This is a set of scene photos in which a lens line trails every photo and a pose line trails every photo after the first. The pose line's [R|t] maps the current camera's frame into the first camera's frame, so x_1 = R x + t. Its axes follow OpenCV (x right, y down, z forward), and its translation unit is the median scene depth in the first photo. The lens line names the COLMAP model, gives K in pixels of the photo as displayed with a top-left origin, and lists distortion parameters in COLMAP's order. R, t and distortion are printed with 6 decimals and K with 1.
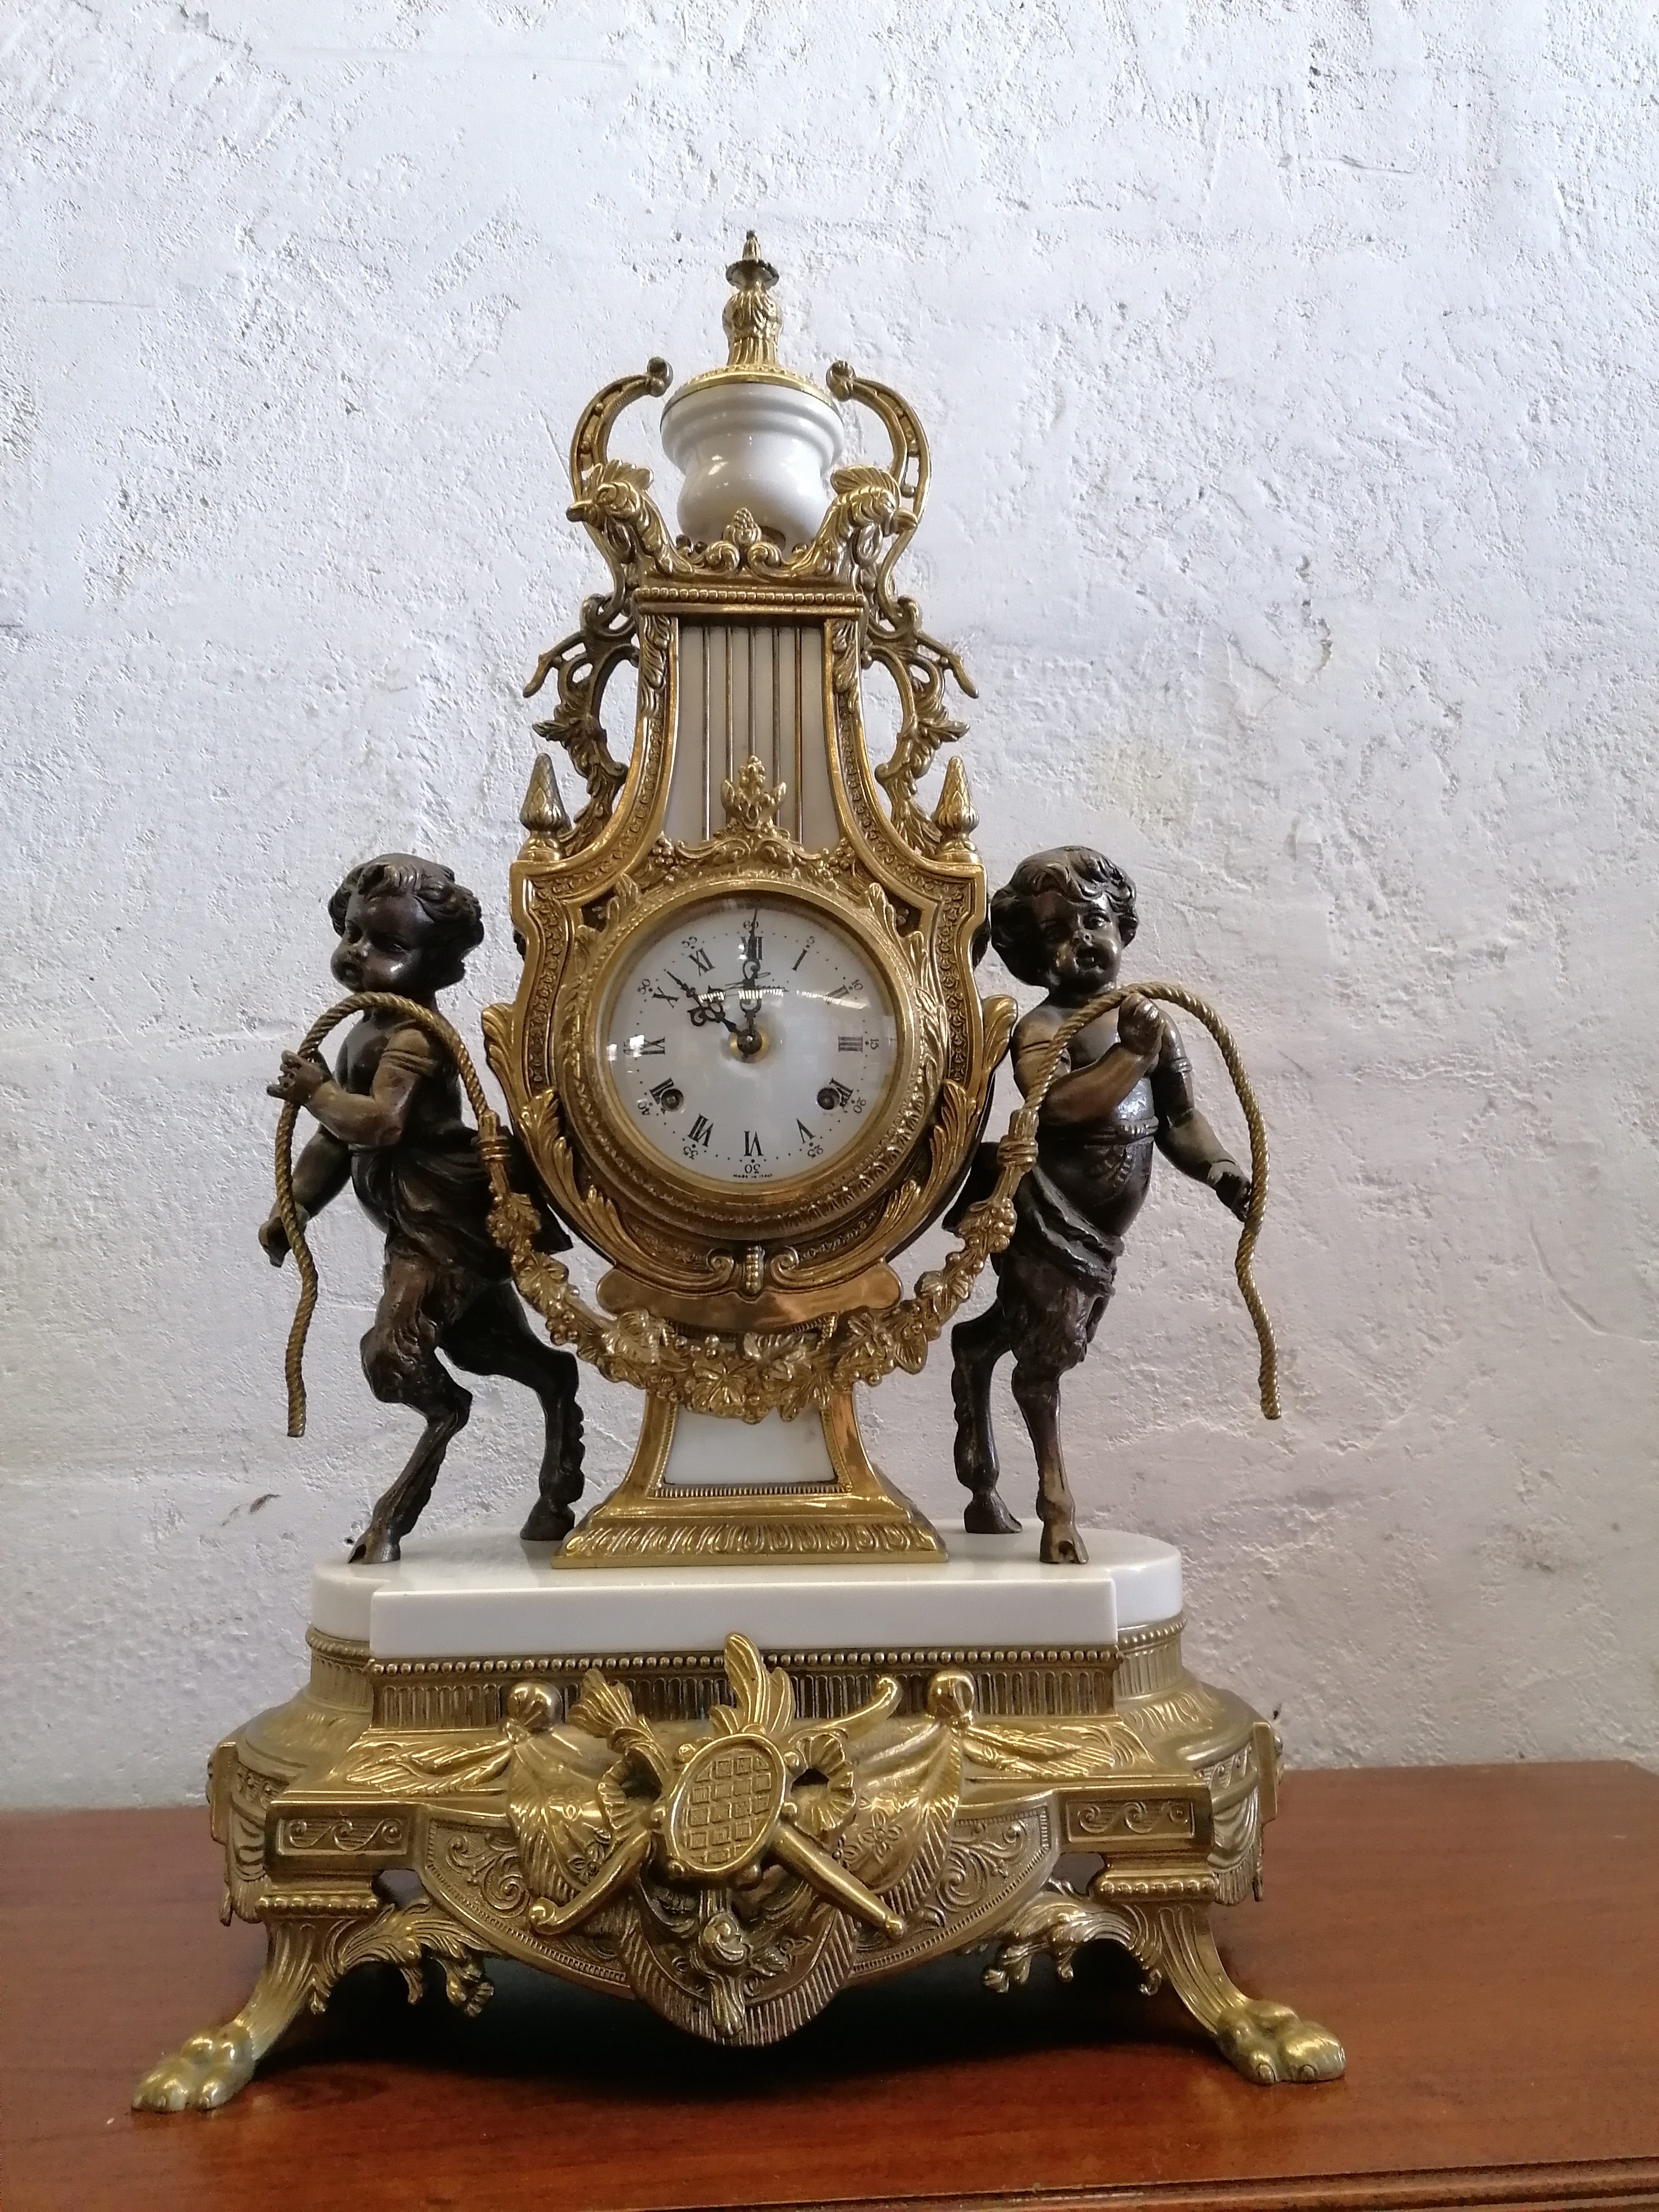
lens RADIAL K [[1688.3, 0, 841.5], [0, 1688.3, 1095.0], [0, 0, 1]] dist [0.086541, -0.127601]
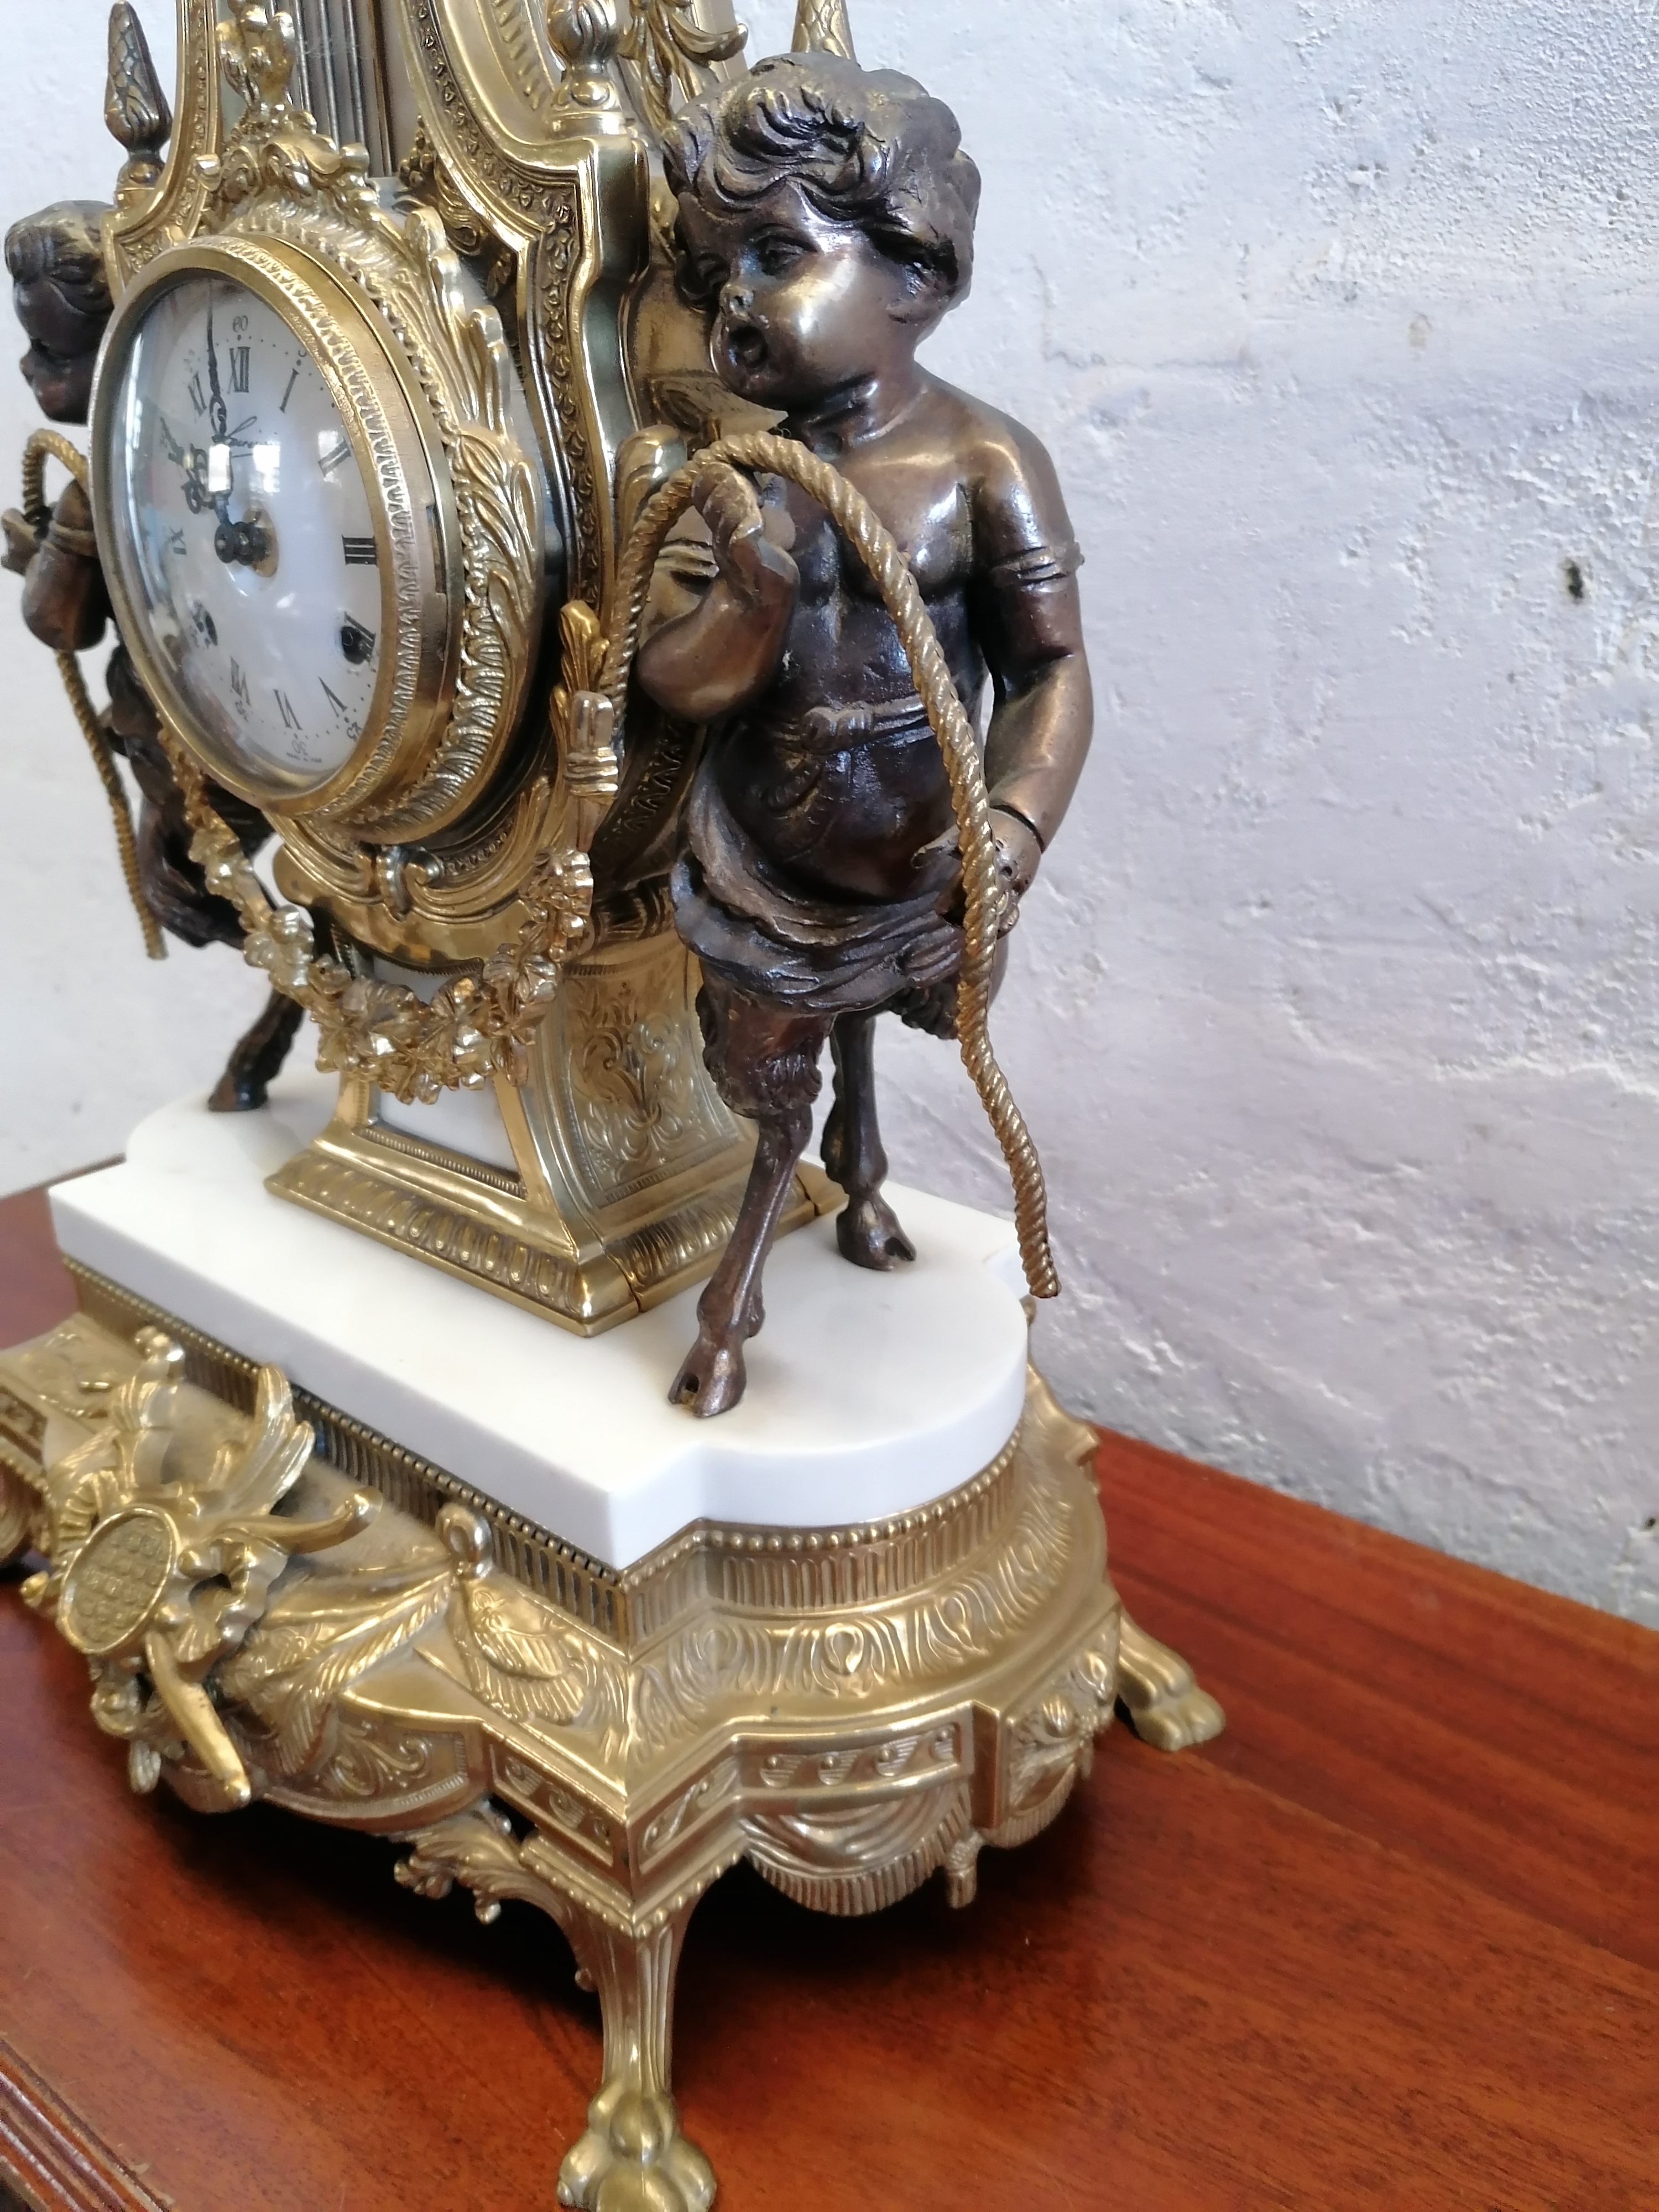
lens RADIAL K [[1688.3, 0, 837.8], [0, 1688.3, 1118.8], [0, 0, 1]] dist [0.086541, -0.127601]
pose [[0.736717, 0.254358, -0.626538, 0.382567], [0.093308, 0.879452, 0.466752, -0.082618], [0.669733, -0.402325, 0.624174, 0.467057]]
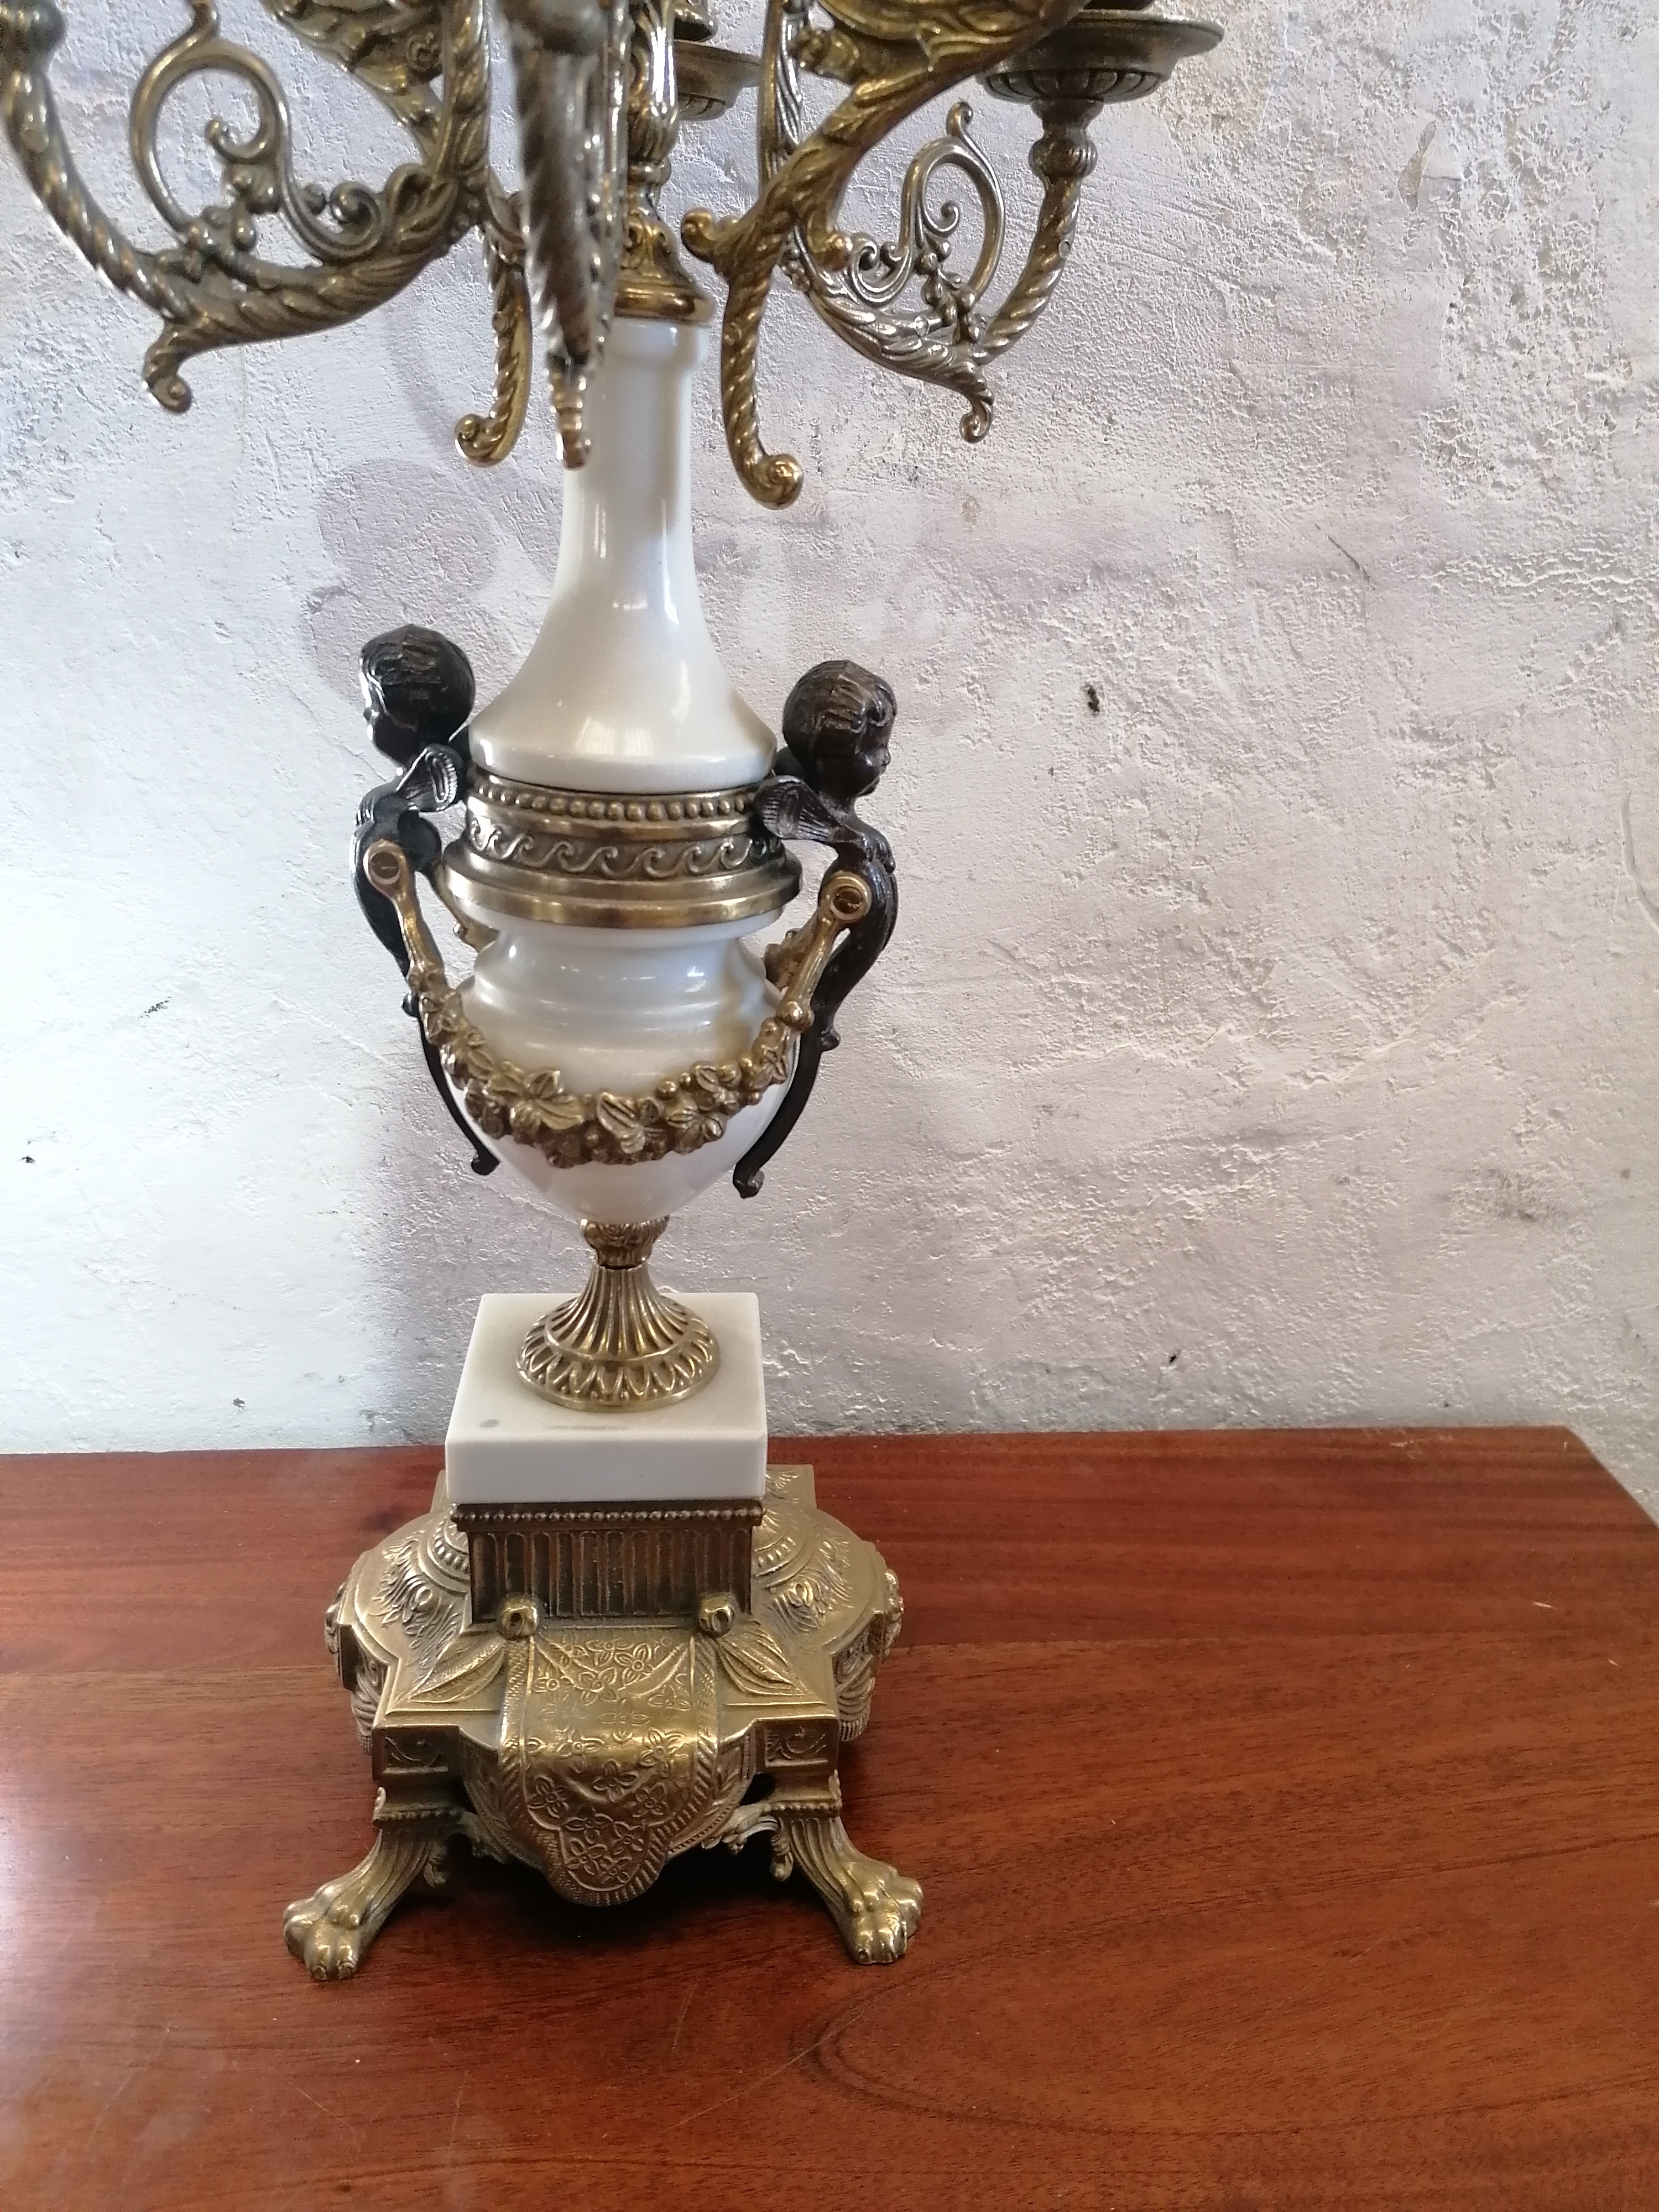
lens RADIAL K [[1688.3, 0, 839.5], [0, 1688.3, 1115.3], [0, 0, 1]] dist [0.086541, -0.127601]
pose [[0.998814, 0.041414, 0.025594, 0.058952], [-0.048642, 0.870940, 0.488976, -0.151575], [-0.002041, -0.489641, 0.871922, 0.311109]]
